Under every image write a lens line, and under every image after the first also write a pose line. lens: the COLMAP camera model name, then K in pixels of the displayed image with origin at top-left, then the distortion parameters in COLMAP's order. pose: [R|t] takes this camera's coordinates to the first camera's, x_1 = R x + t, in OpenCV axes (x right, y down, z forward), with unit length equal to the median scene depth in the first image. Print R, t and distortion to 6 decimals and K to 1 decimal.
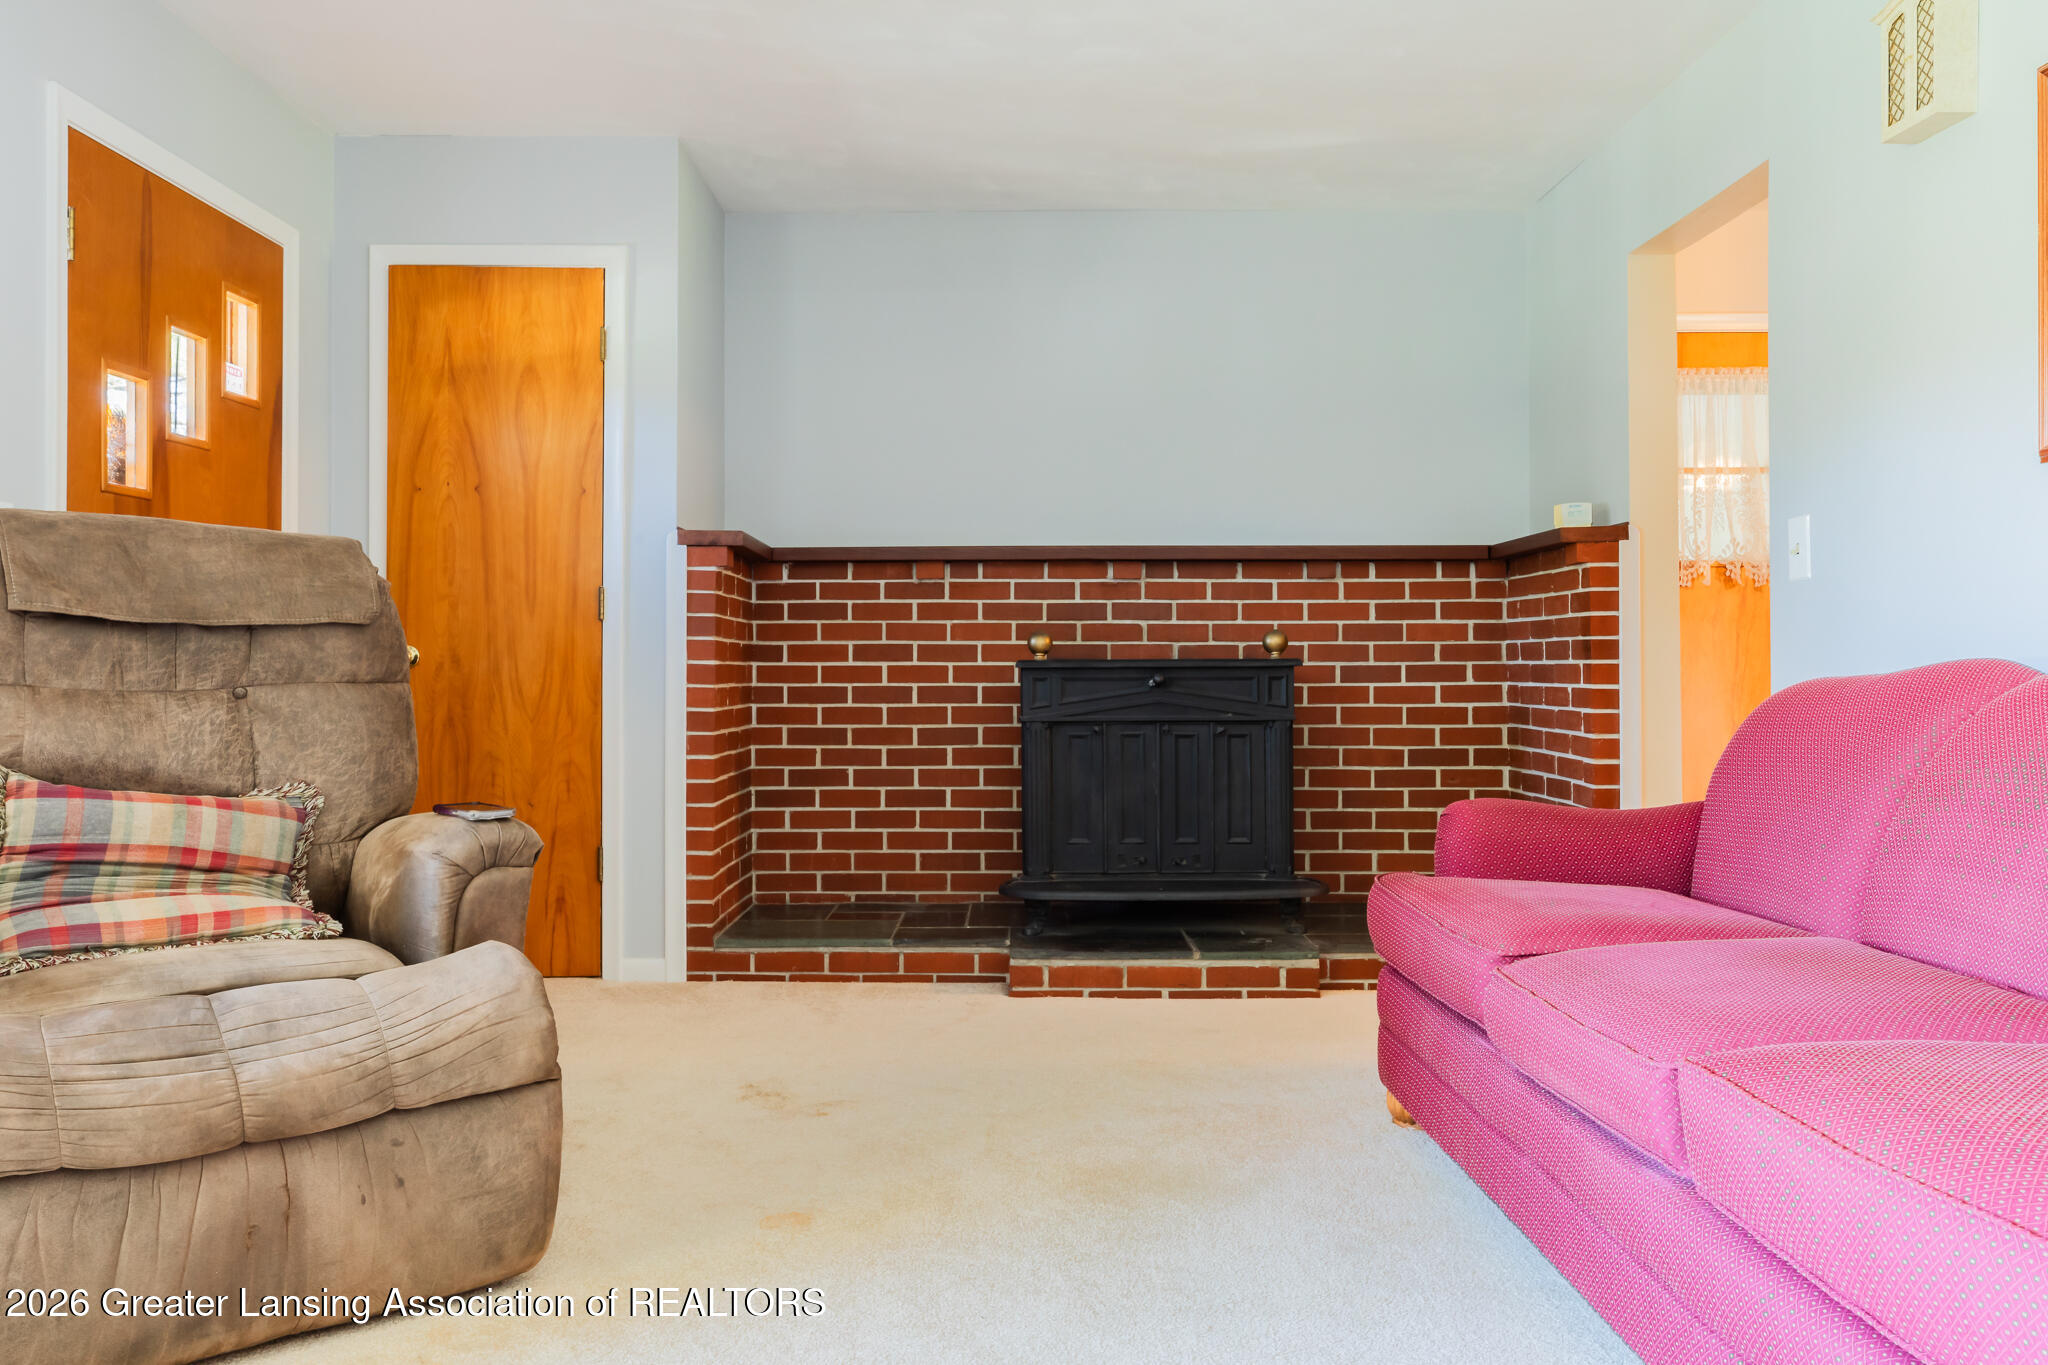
lens RADIAL K [[1520.3, 0, 1021.6], [0, 1520.3, 663.1], [0, 0, 1]] dist [0.001088, 0.001371]
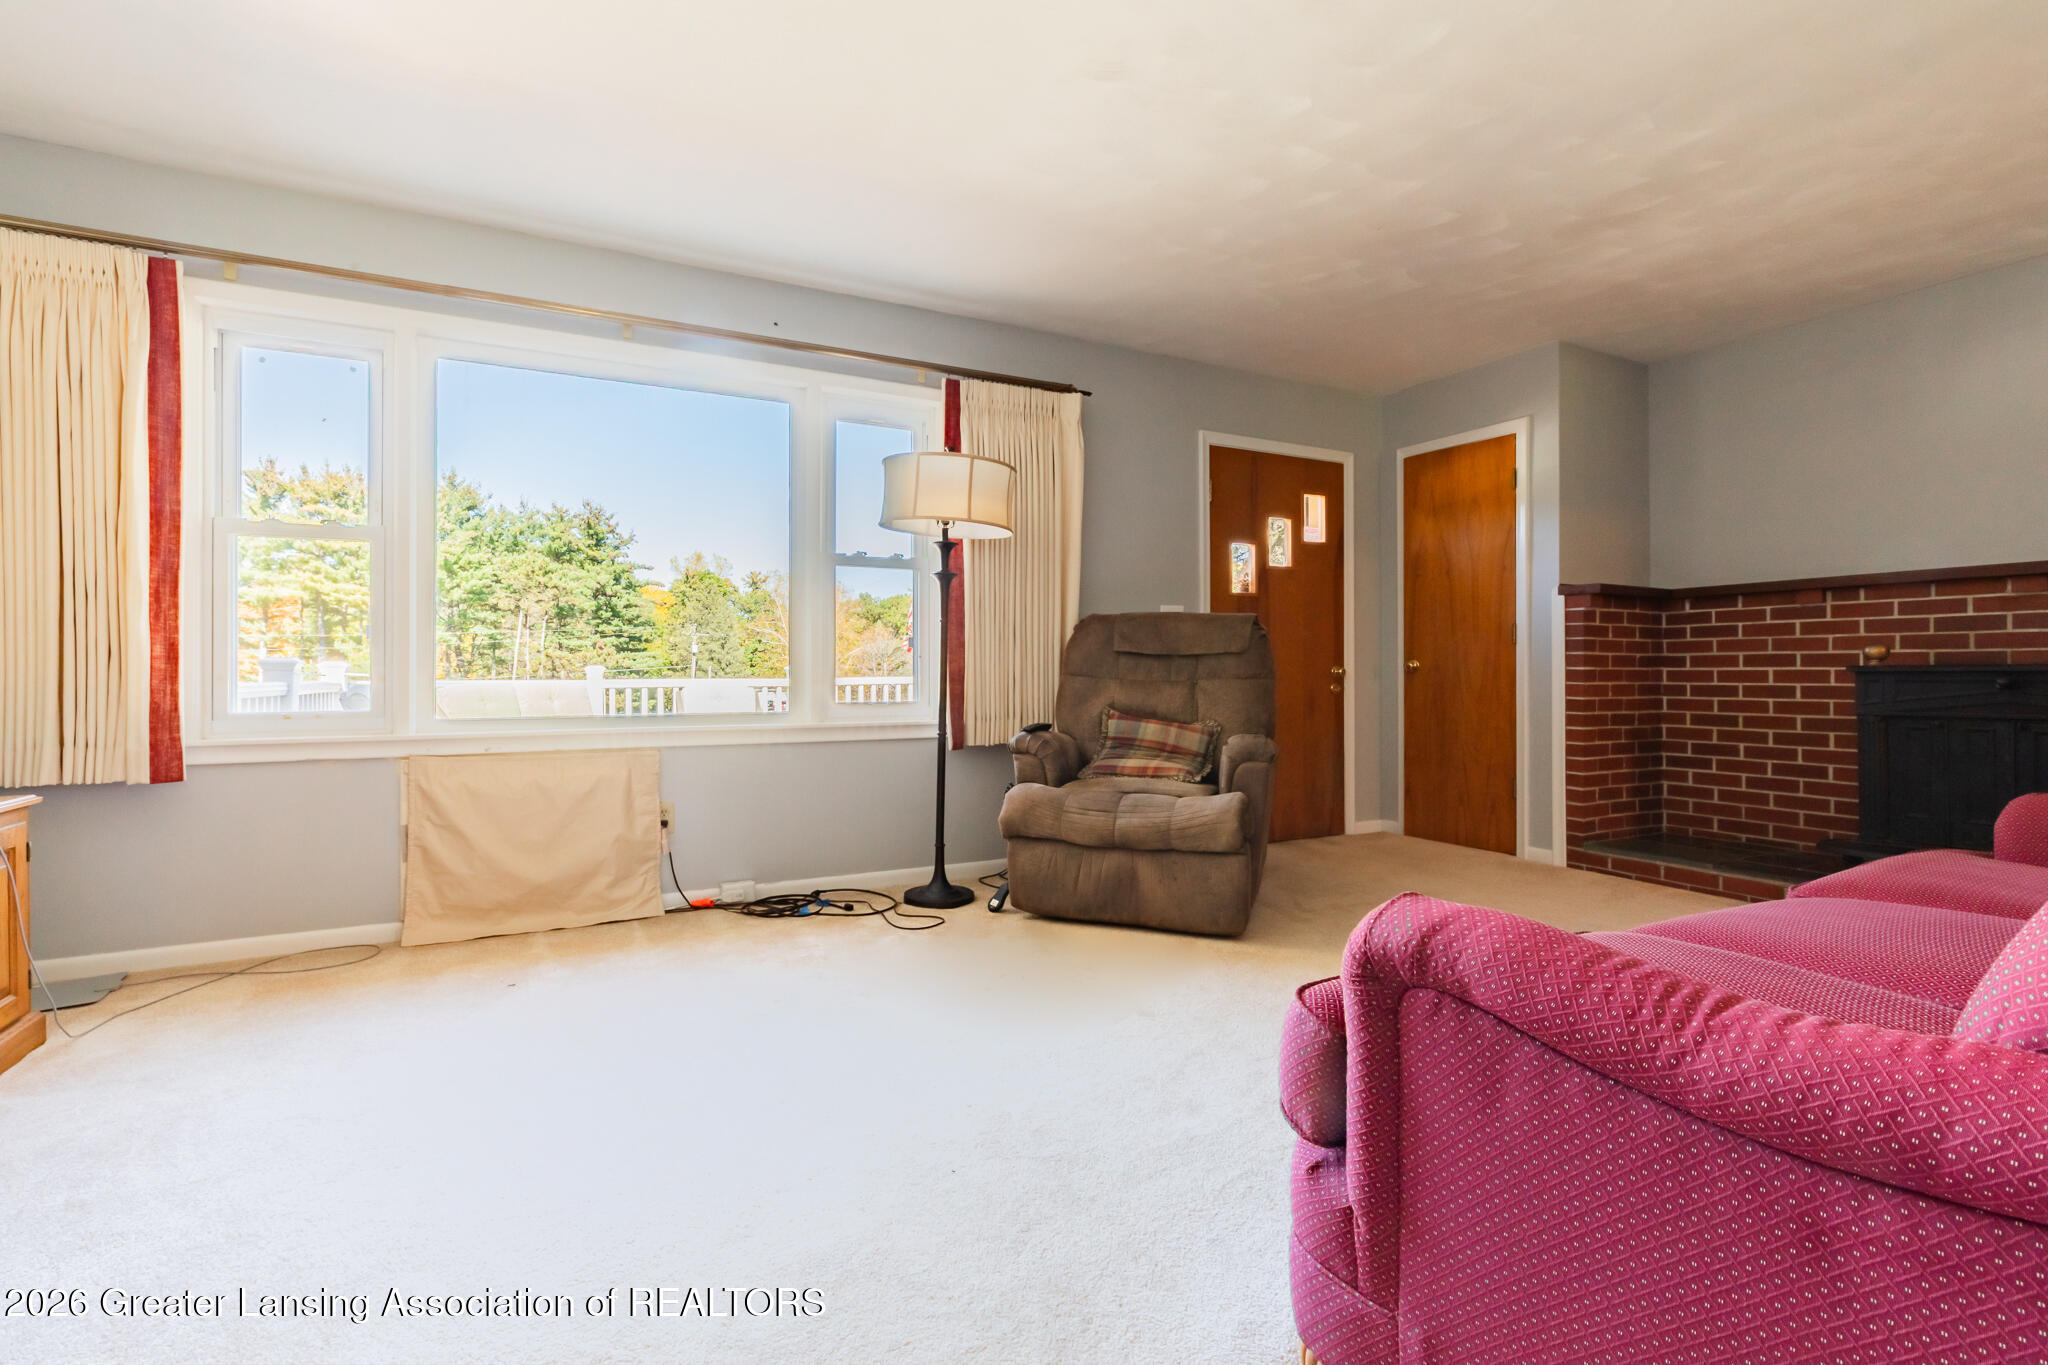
lens RADIAL K [[961.4, 0, 1024.0], [0, 961.4, 682.5], [0, 0, 1]] dist [0.000136, 0.000099]
pose [[0.467749, 0.009943, -0.883805, 0.413845], [0.003177, 0.999911, 0.012930, -0.000504], [0.883855, -0.008856, 0.467676, 0.022052]]
